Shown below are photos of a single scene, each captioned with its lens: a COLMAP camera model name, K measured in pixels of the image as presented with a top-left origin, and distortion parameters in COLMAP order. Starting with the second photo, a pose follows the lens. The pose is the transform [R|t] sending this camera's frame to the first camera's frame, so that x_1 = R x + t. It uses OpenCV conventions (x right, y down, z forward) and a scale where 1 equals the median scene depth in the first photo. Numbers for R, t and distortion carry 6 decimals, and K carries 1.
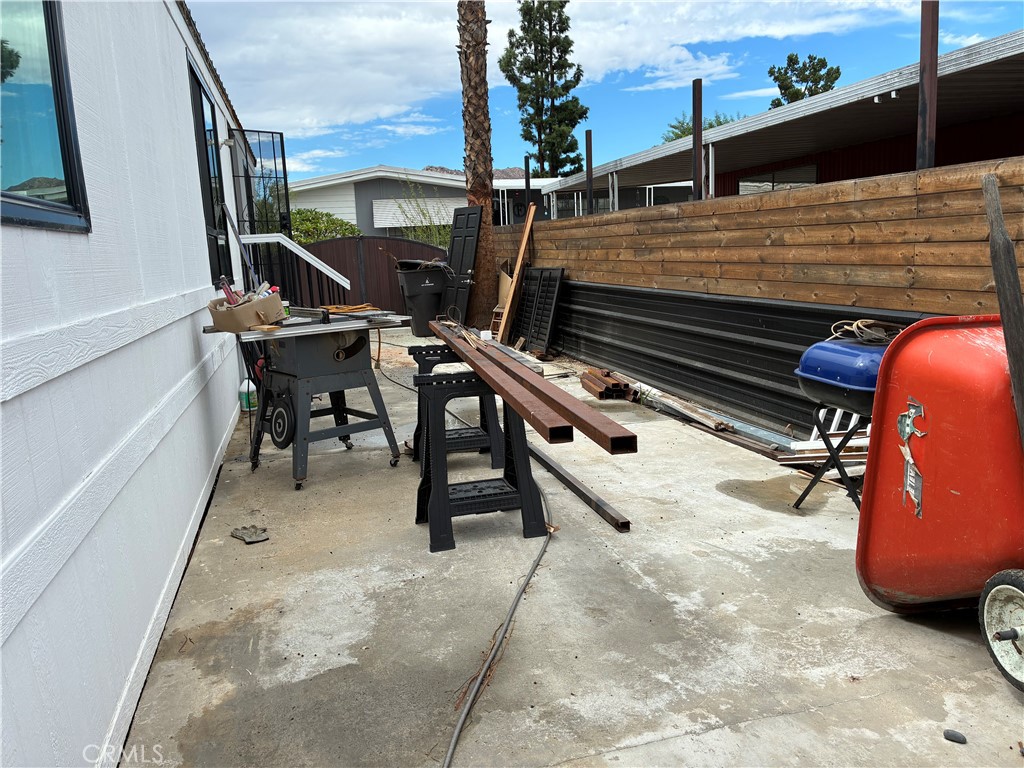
lens RADIAL K [[777.0, 0, 512.8], [0, 777.0, 383.8], [0, 0, 1]] dist [0.048936, -0.066159]
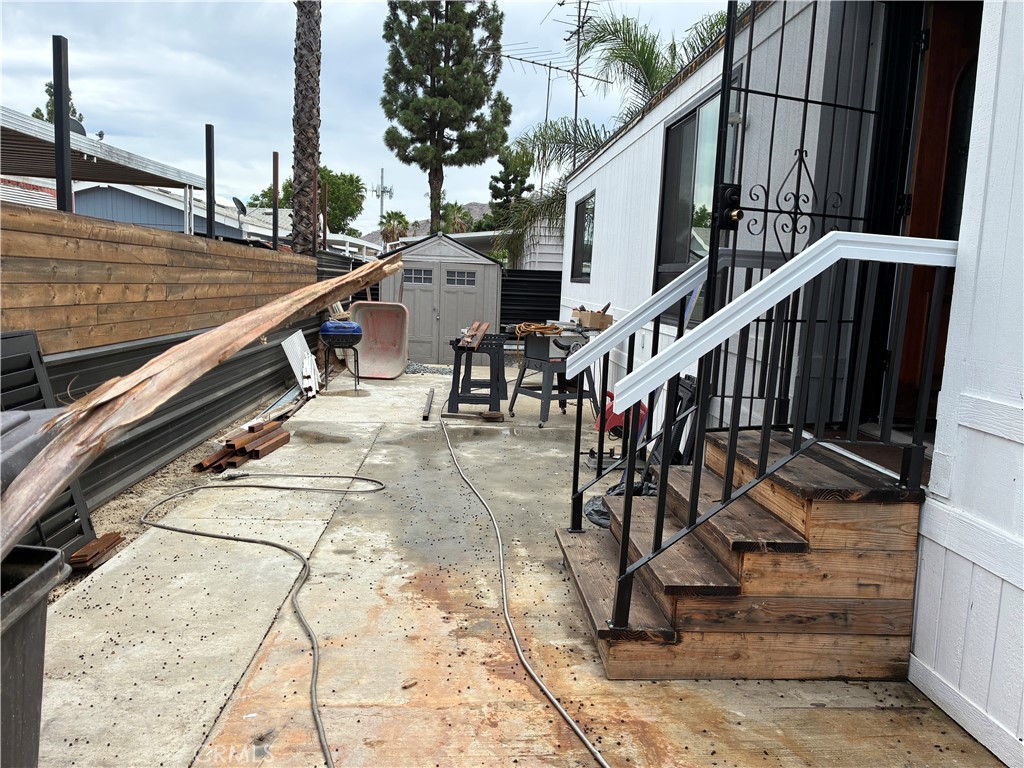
lens RADIAL K [[777.0, 0, 510.5], [0, 777.0, 379.8], [0, 0, 1]] dist [0.048936, -0.066159]
pose [[-0.981622, -0.028179, 0.188745, -0.333544], [0.026634, 0.959129, 0.281713, -0.313074], [-0.188969, 0.281563, -0.940751, 1.812366]]
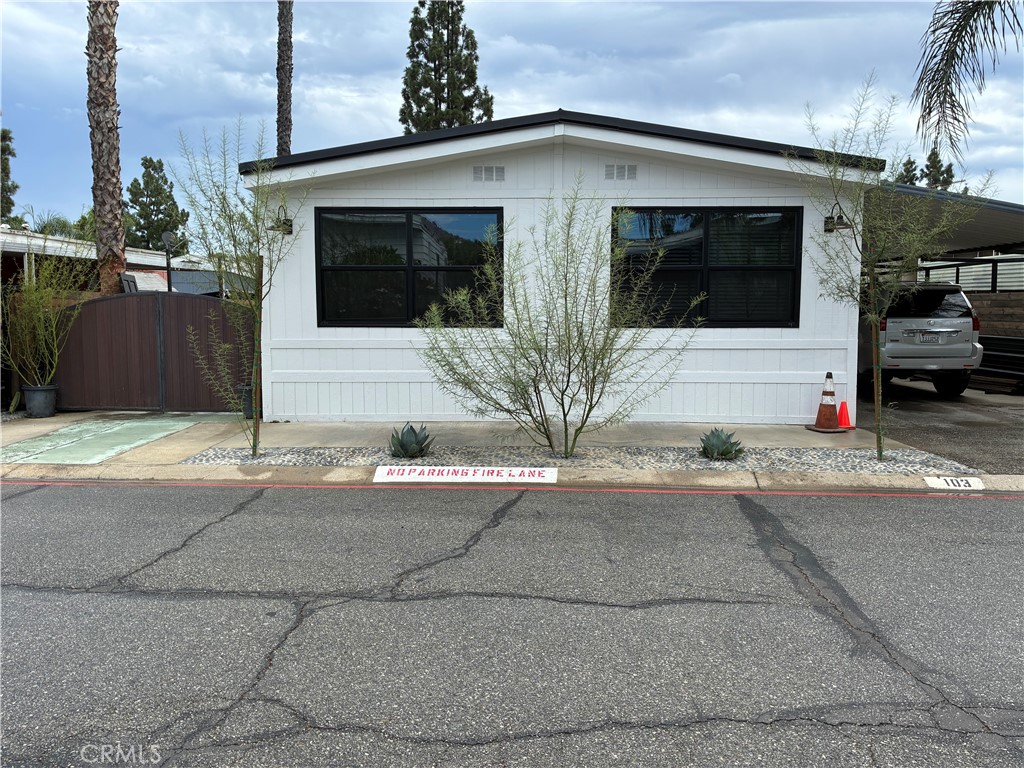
lens RADIAL K [[777.0, 0, 515.9], [0, 777.0, 373.5], [0, 0, 1]] dist [0.048936, -0.066159]
pose [[-0.960749, 0.013691, 0.277080, -1.444672], [0.081366, 0.968763, 0.234261, -0.499910], [-0.265218, 0.247611, -0.931852, 3.115889]]
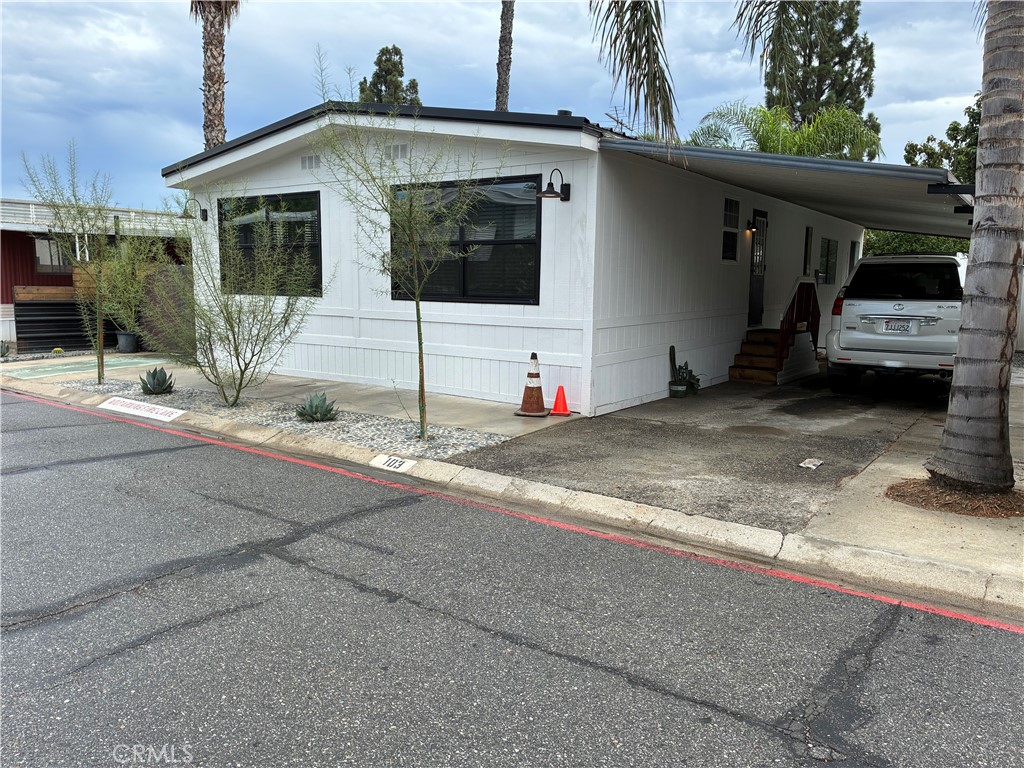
lens RADIAL K [[777.0, 0, 513.7], [0, 777.0, 387.0], [0, 0, 1]] dist [0.048936, -0.066159]
pose [[-0.656716, -0.068622, 0.751009, -2.491853], [0.142138, 0.966740, 0.212627, -0.363591], [-0.740622, 0.246383, -0.625120, 2.550646]]
